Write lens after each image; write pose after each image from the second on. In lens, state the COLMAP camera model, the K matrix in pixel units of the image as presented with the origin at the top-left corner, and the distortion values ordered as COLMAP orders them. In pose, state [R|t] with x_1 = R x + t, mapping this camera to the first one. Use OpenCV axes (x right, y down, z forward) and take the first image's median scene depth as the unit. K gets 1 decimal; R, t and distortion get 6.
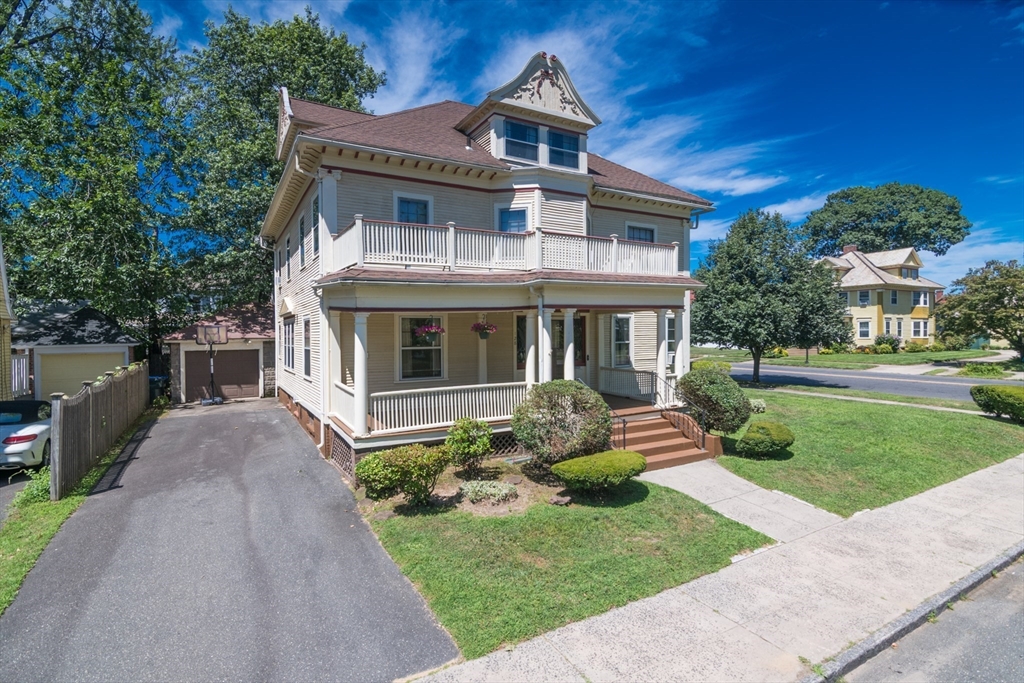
lens RADIAL K [[487.7, 0, 493.3], [0, 487.7, 343.1], [0, 0, 1]] dist [-0.017512, 0.000044]
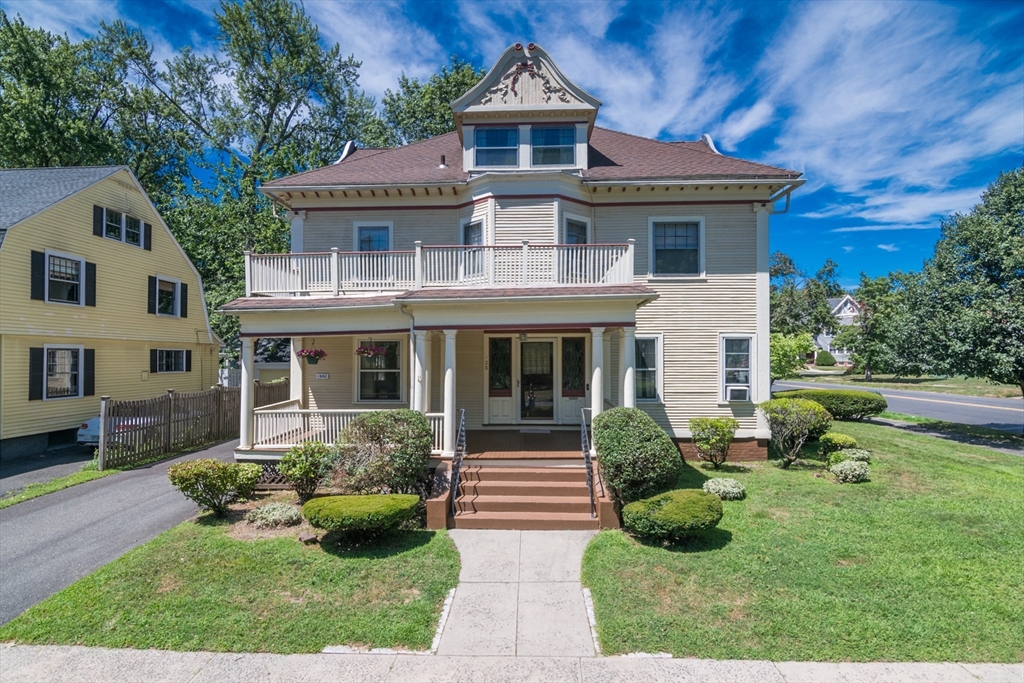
lens RADIAL K [[506.6, 0, 508.9], [0, 506.6, 349.1], [0, 0, 1]] dist [-0.012869, -0.000942]
pose [[0.858904, 0.001576, -0.512135, 0.560918], [-0.017447, 0.999505, -0.026185, -0.011433], [0.511840, 0.031425, 0.858506, 0.206373]]
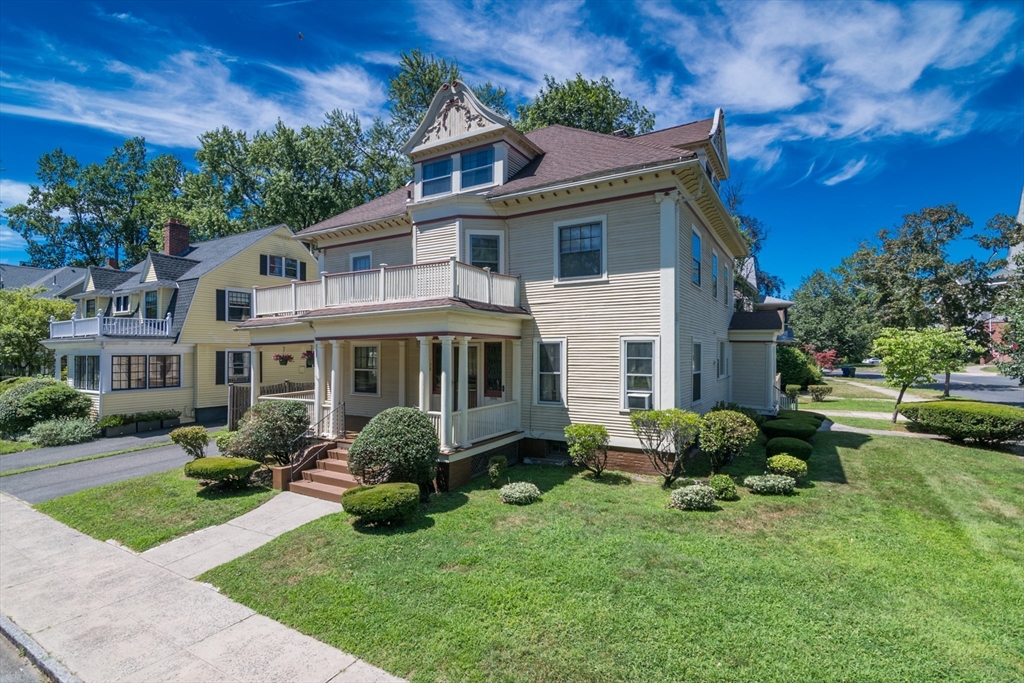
lens RADIAL K [[488.6, 0, 512.3], [0, 488.6, 349.0], [0, 0, 1]] dist [-0.010956, 0.000228]
pose [[0.515950, 0.004360, -0.856608, 1.042165], [-0.020645, 0.999760, -0.007347, -0.039389], [0.856370, 0.021476, 0.515916, 0.597187]]
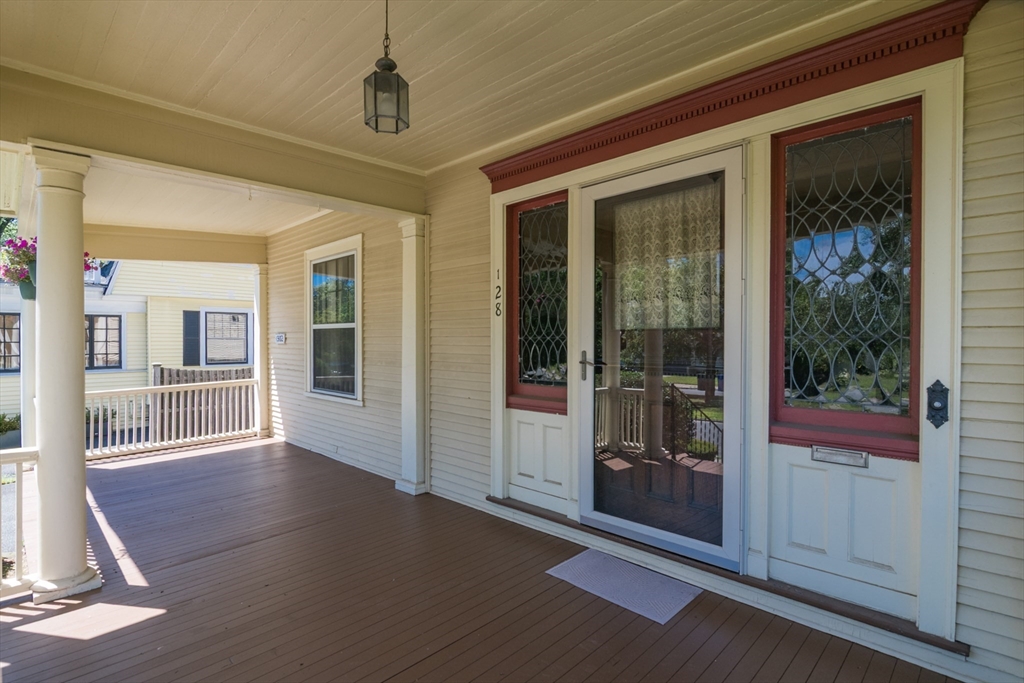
lens RADIAL K [[506.6, 0, 508.9], [0, 506.6, 349.1], [0, 0, 1]] dist [-0.012869, -0.000942]
pose [[0.288027, 0.027228, -0.957235, 0.312792], [-0.021890, 0.999522, 0.021845, 0.014886], [0.957372, 0.014662, 0.288485, 0.917644]]
